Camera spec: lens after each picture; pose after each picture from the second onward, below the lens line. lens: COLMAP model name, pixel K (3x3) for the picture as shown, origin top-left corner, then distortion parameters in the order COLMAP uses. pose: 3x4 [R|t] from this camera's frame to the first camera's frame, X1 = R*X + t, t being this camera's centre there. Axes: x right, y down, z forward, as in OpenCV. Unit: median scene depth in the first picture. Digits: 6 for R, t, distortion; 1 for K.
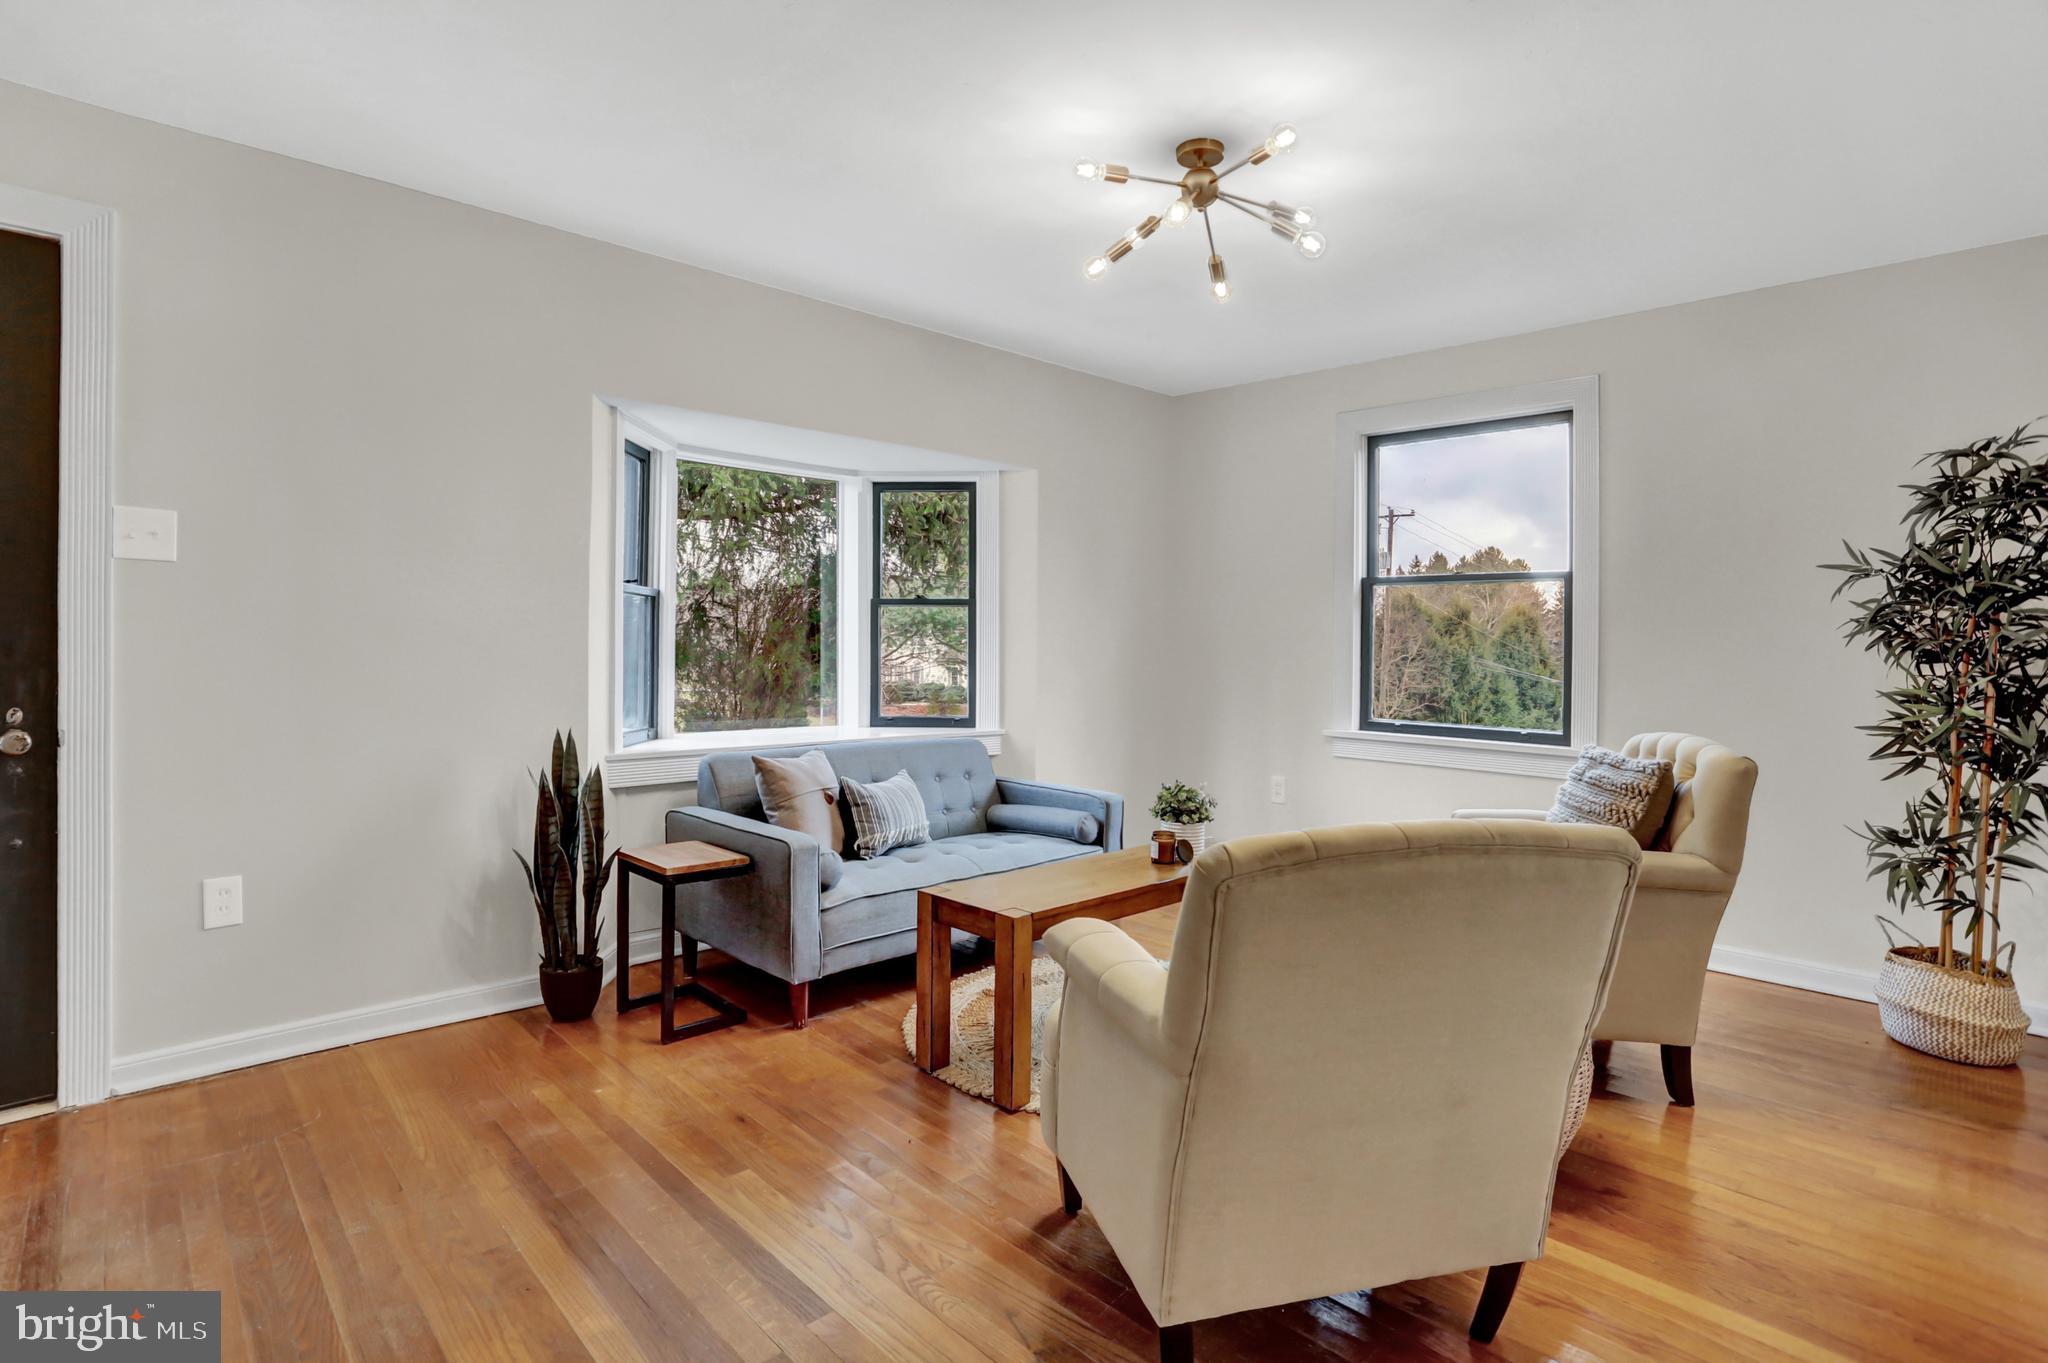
lens RADIAL K [[1015.2, 0, 1019.6], [0, 1015.2, 636.3], [0, 0, 1]] dist [-0.061360, 0.001149]
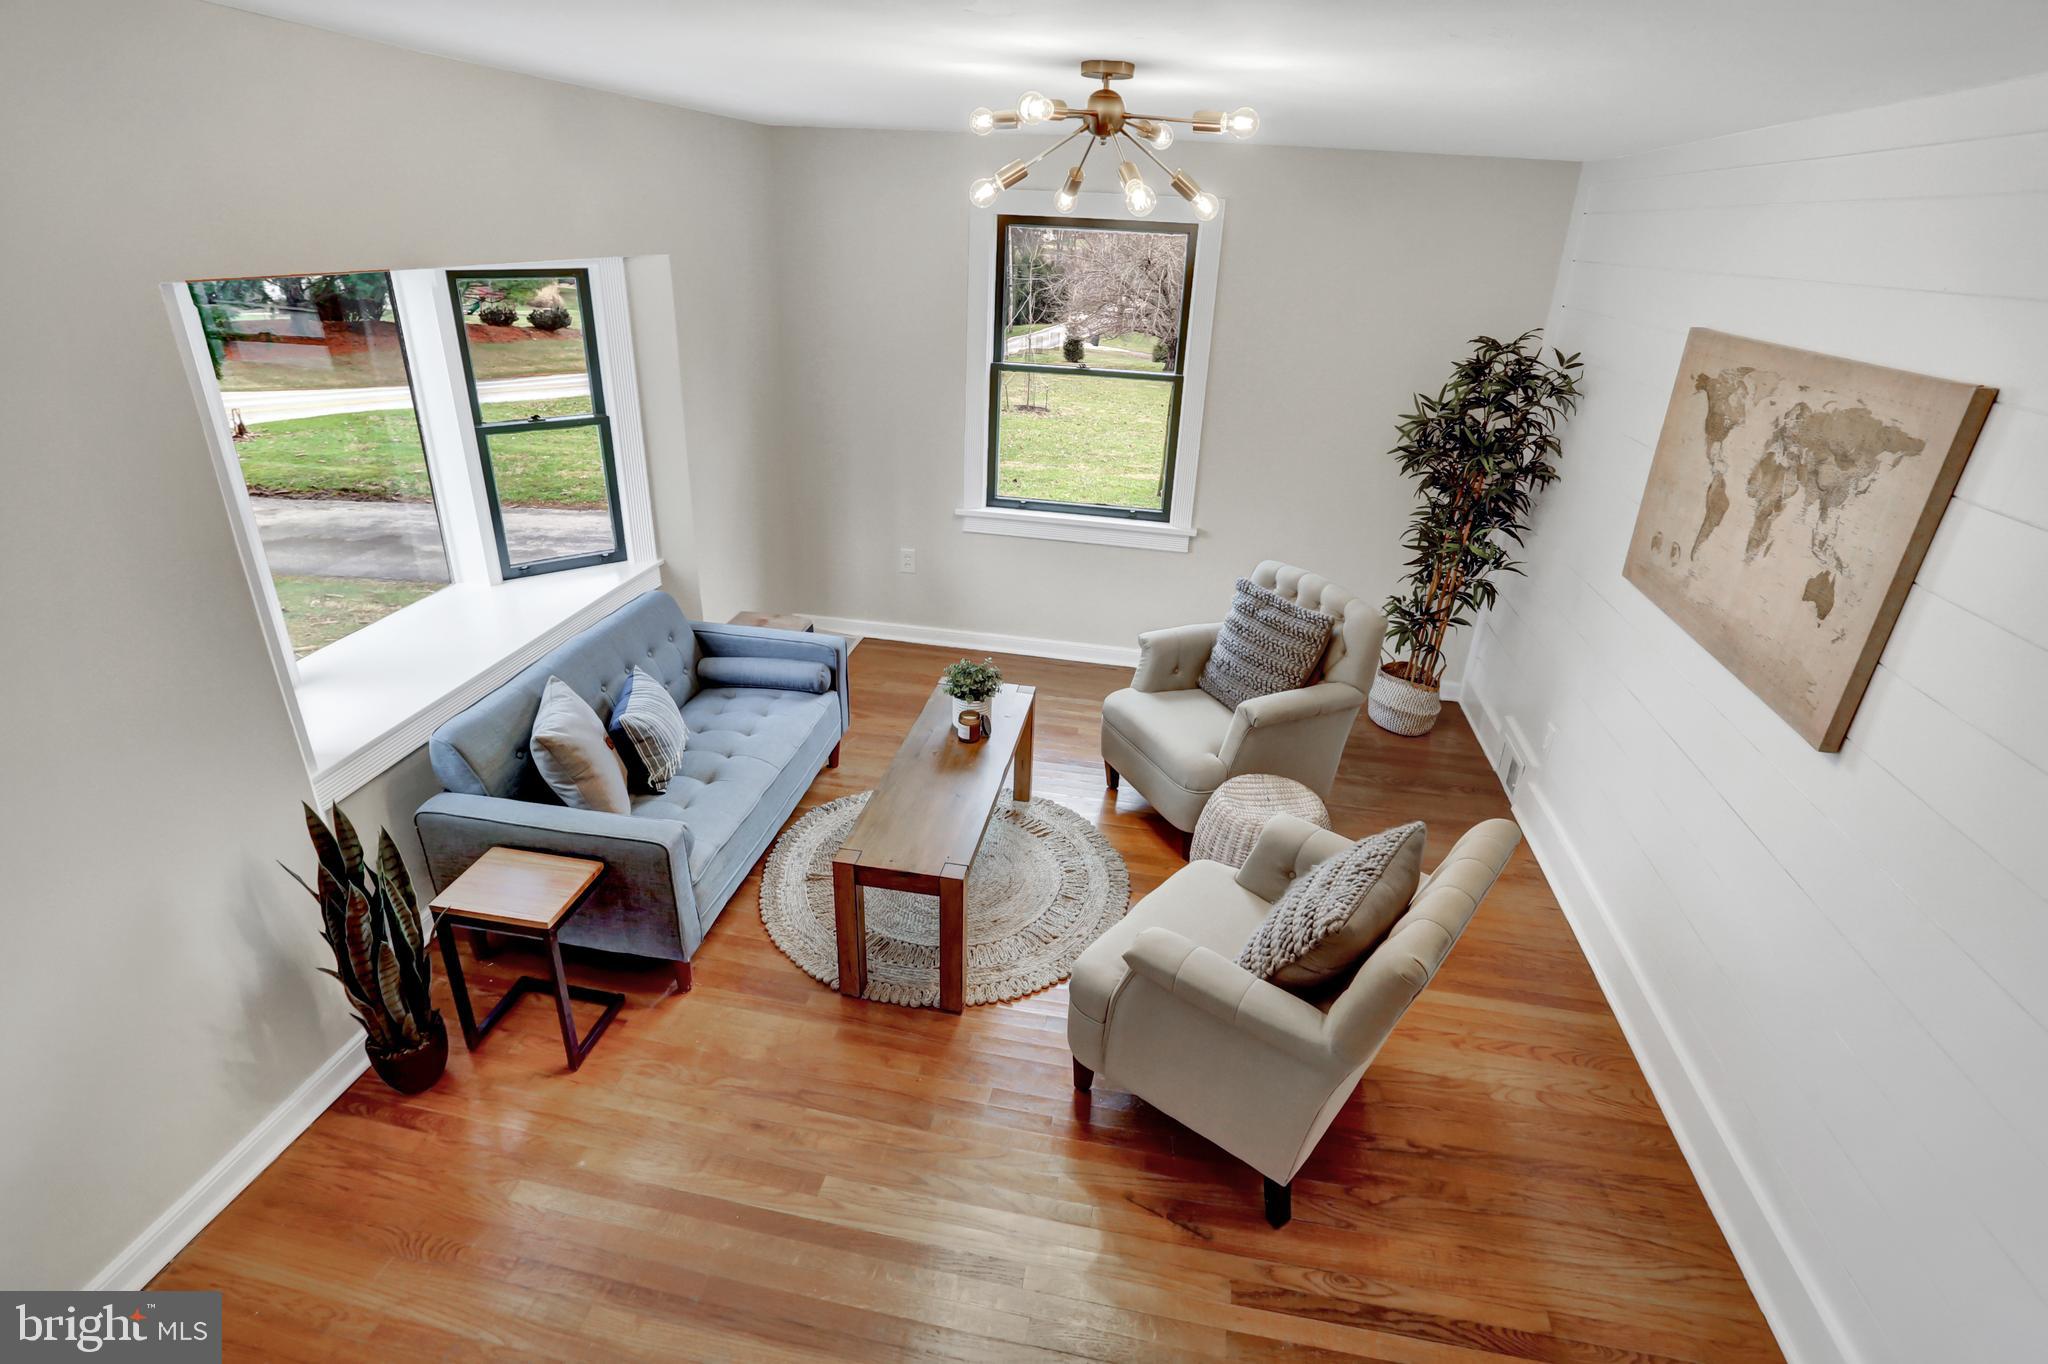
lens RADIAL K [[996.8, 0, 1039.5], [0, 996.8, 684.5], [0, 0, 1]] dist [-0.024542, 0.000304]
pose [[0.803128, -0.228434, 0.550275, -0.356389], [-0.043562, 0.898596, 0.436609, -0.289939], [-0.594211, -0.374624, 0.711737, 0.165793]]
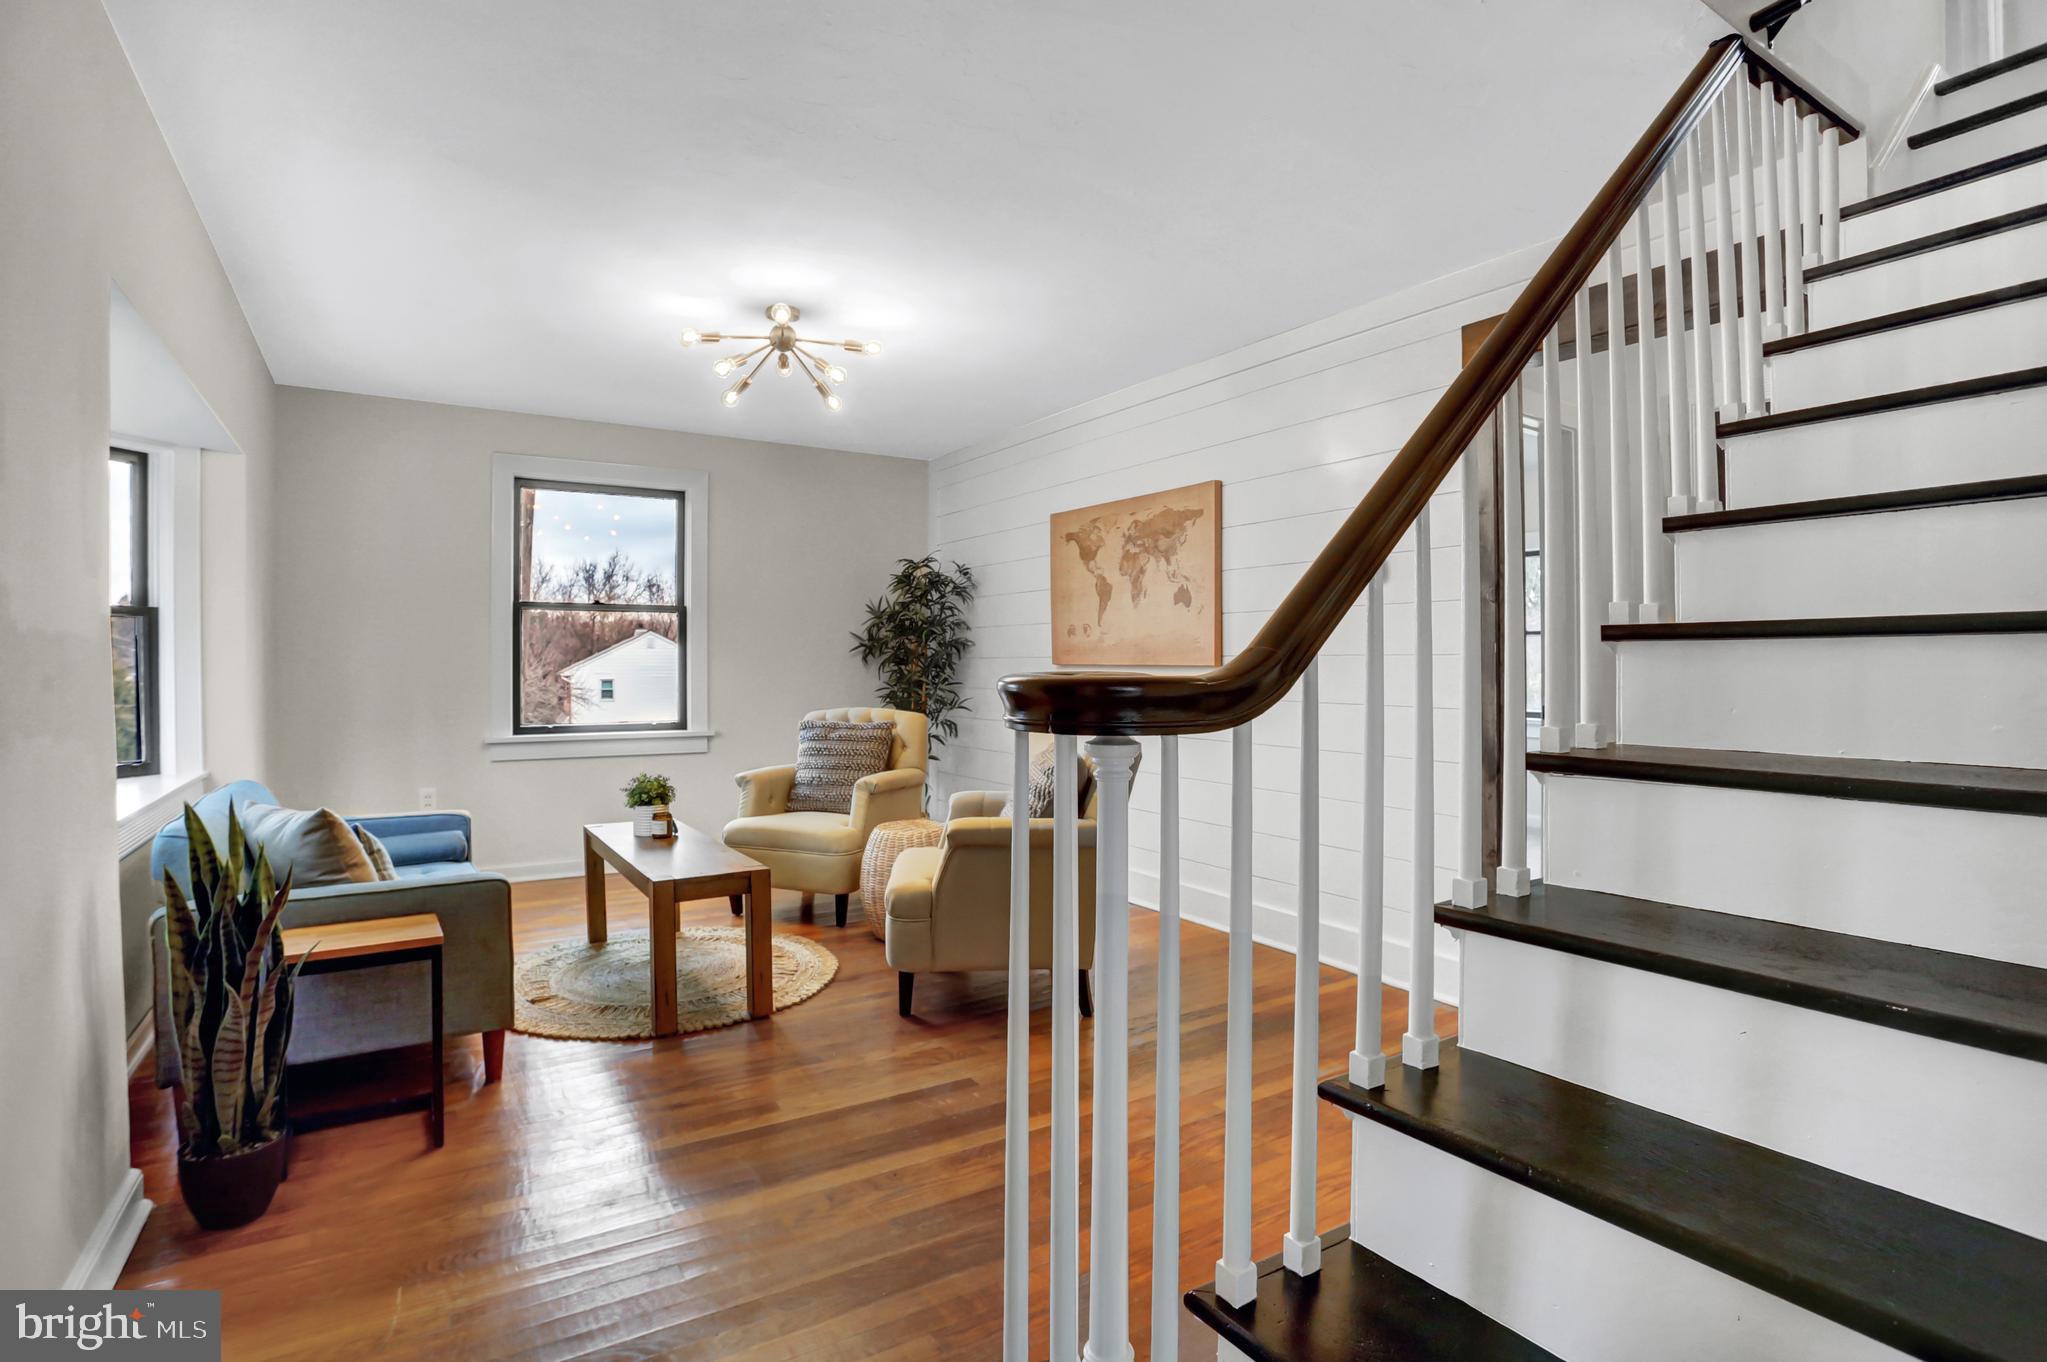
lens RADIAL K [[1003.2, 0, 1025.7], [0, 1003.2, 653.9], [0, 0, 1]] dist [-0.071311, 0.037552]
pose [[0.207040, -0.005613, 0.978316, -0.874277], [-0.002627, 0.999977, 0.006293, -0.009045], [-0.978329, -0.003873, 0.207020, 0.278515]]
